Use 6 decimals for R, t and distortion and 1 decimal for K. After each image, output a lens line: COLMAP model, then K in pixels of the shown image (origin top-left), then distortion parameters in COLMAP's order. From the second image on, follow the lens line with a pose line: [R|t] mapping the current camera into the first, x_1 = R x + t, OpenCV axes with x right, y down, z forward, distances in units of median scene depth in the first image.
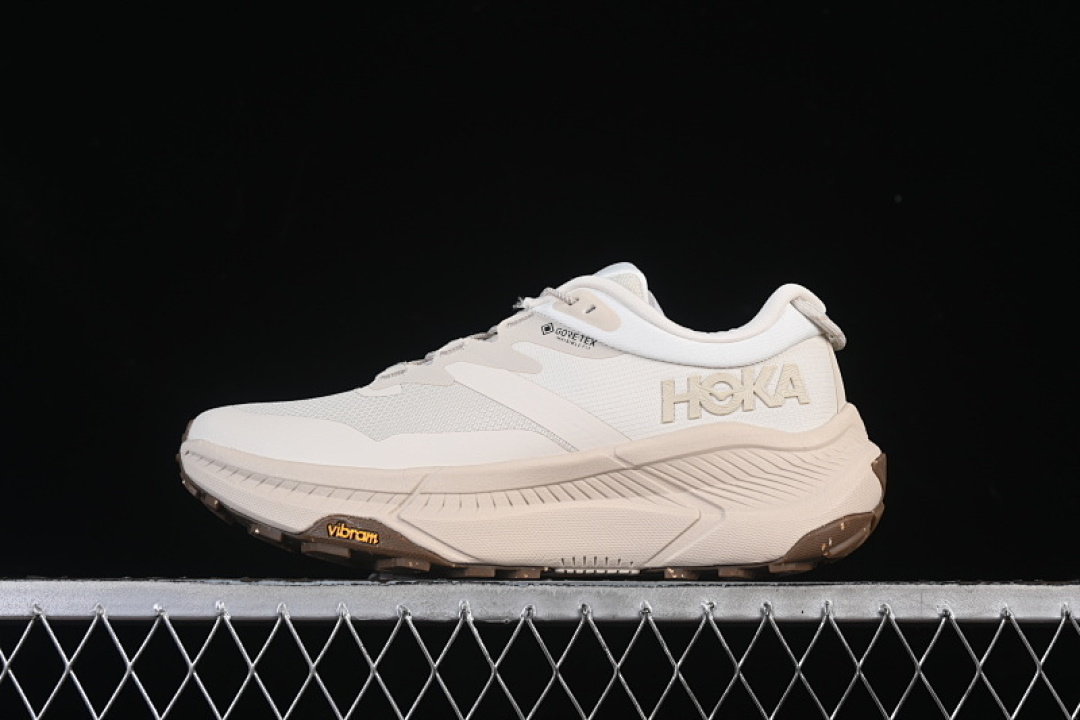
lens RADIAL K [[2318.1, 0, 540.7], [0, 2318.1, 353.6], [0, 0, 1]] dist [-0.055610, 0.000000]
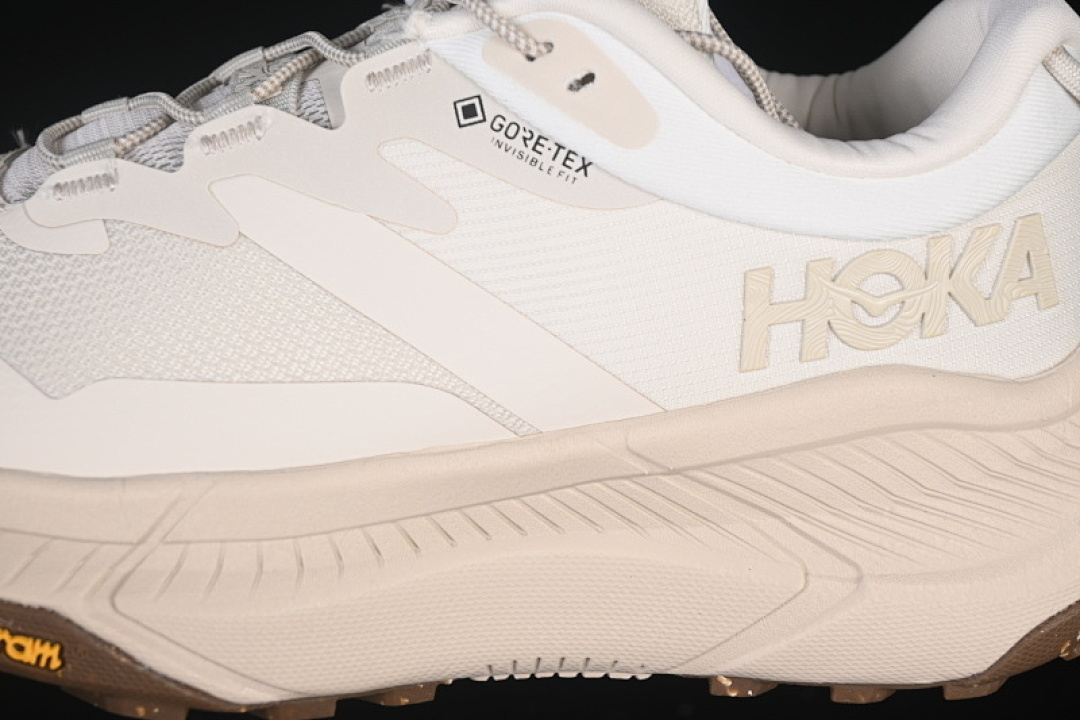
lens RADIAL K [[2318.1, 0, 538.0], [0, 2318.1, 360.6], [0, 0, 1]] dist [-0.055610, 0.000000]
pose [[0.983133, 0.000883, 0.182891, -0.061333], [-0.079825, 0.901785, 0.424749, -0.149275], [-0.164553, -0.432184, 0.886645, 0.633077]]
